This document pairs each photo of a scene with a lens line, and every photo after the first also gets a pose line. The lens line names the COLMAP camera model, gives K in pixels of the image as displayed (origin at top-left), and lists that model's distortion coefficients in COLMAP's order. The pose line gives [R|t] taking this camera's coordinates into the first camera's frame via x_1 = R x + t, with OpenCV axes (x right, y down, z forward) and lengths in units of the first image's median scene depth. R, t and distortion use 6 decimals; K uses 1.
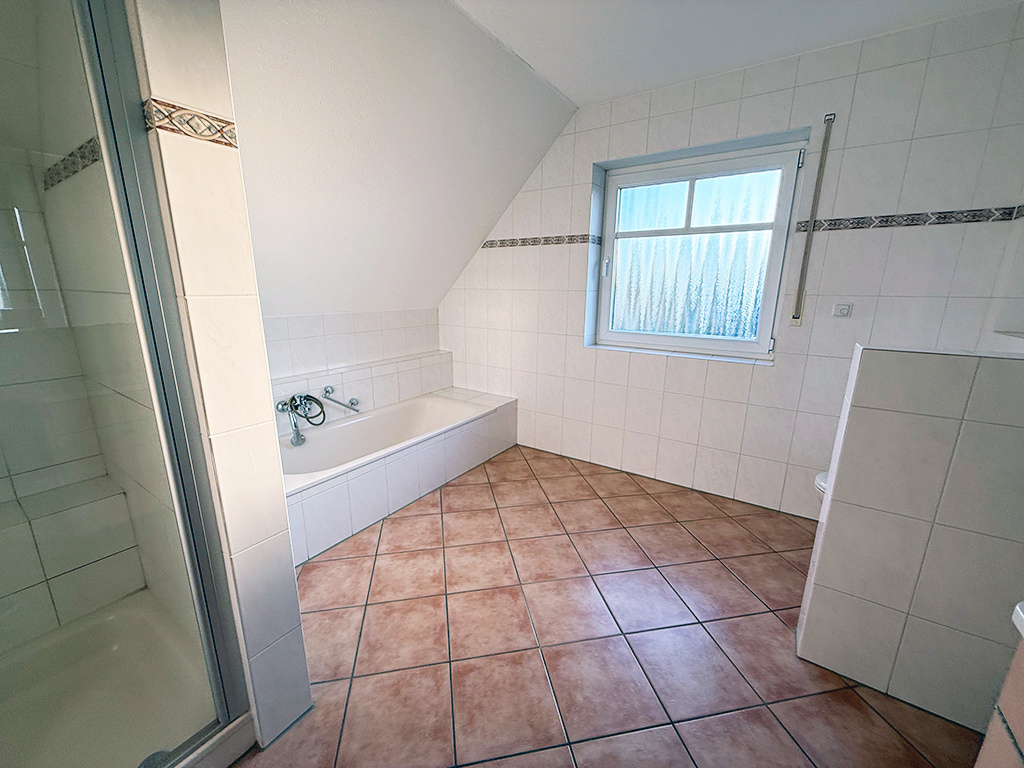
lens RADIAL K [[407.8, 0, 511.8], [0, 407.8, 388.2], [0, 0, 1]] dist [0.006999, 0.000255]
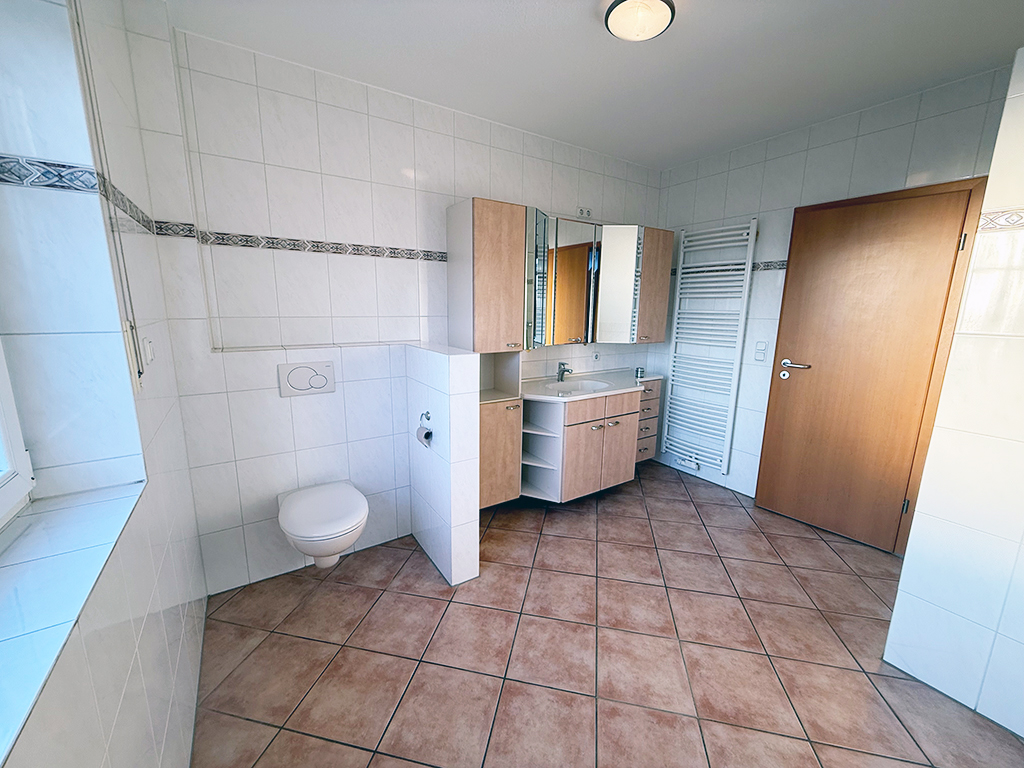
lens RADIAL K [[407.8, 0, 508.5], [0, 407.8, 382.8], [0, 0, 1]] dist [0.006999, 0.000255]
pose [[-0.917867, -0.098790, 0.384397, 0.122923], [0.074261, 0.908673, 0.410851, -0.452019], [-0.389879, 0.405652, -0.826705, 1.653051]]
